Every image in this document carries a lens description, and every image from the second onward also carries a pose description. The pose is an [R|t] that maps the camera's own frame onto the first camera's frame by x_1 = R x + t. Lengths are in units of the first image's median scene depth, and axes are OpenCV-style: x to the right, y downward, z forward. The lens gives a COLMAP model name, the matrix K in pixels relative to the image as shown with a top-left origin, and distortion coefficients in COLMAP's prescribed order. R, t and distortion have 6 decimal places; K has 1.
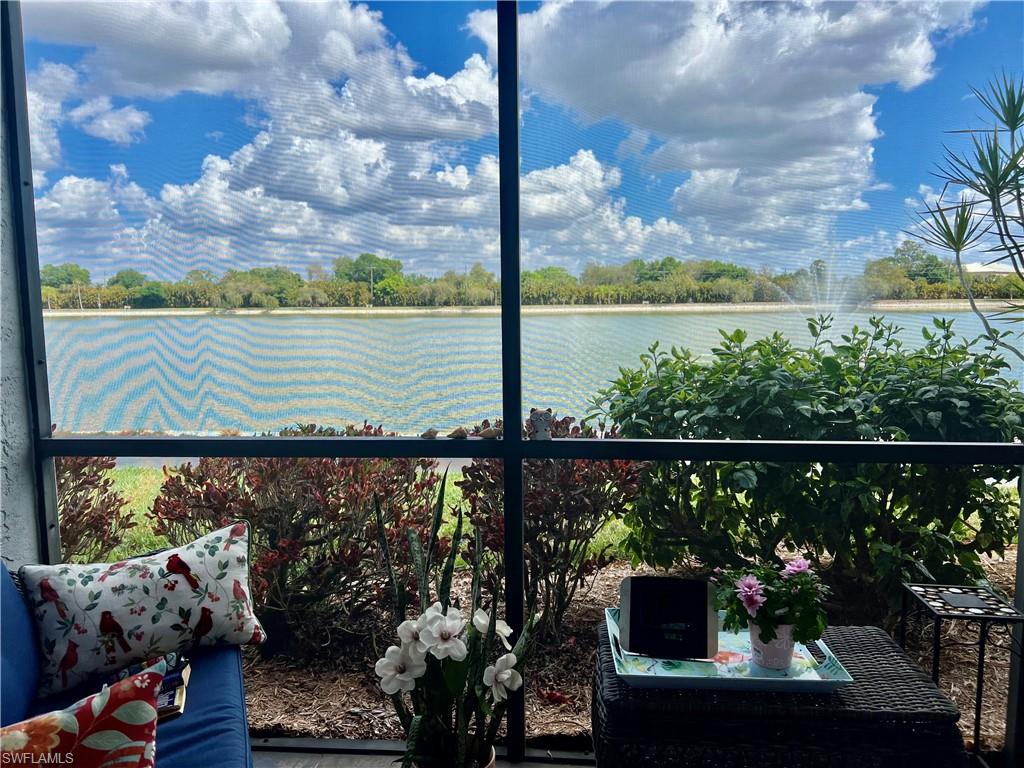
lens RADIAL K [[777.0, 0, 518.1], [0, 777.0, 383.6], [0, 0, 1]] dist [0.029486, -0.032425]
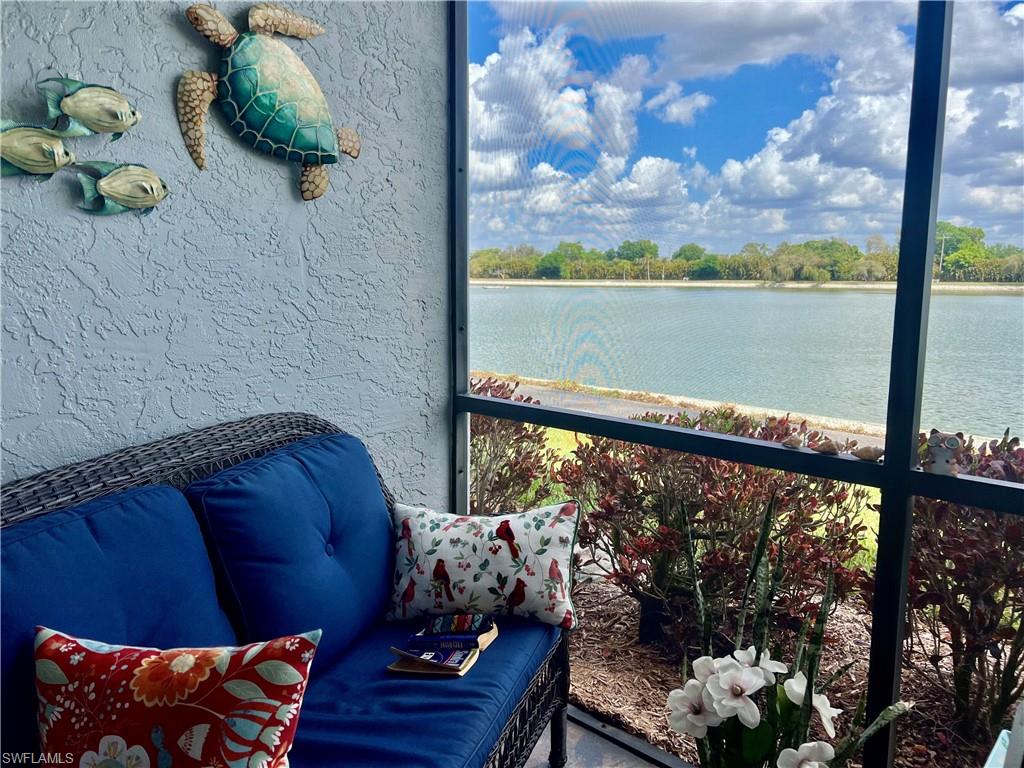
lens RADIAL K [[777.0, 0, 510.0], [0, 777.0, 390.1], [0, 0, 1]] dist [0.029486, -0.032425]
pose [[0.773056, 0.105202, -0.625554, 0.149909], [-0.078644, 0.994439, 0.070051, -0.019508], [0.629444, -0.004957, 0.777030, 0.166658]]
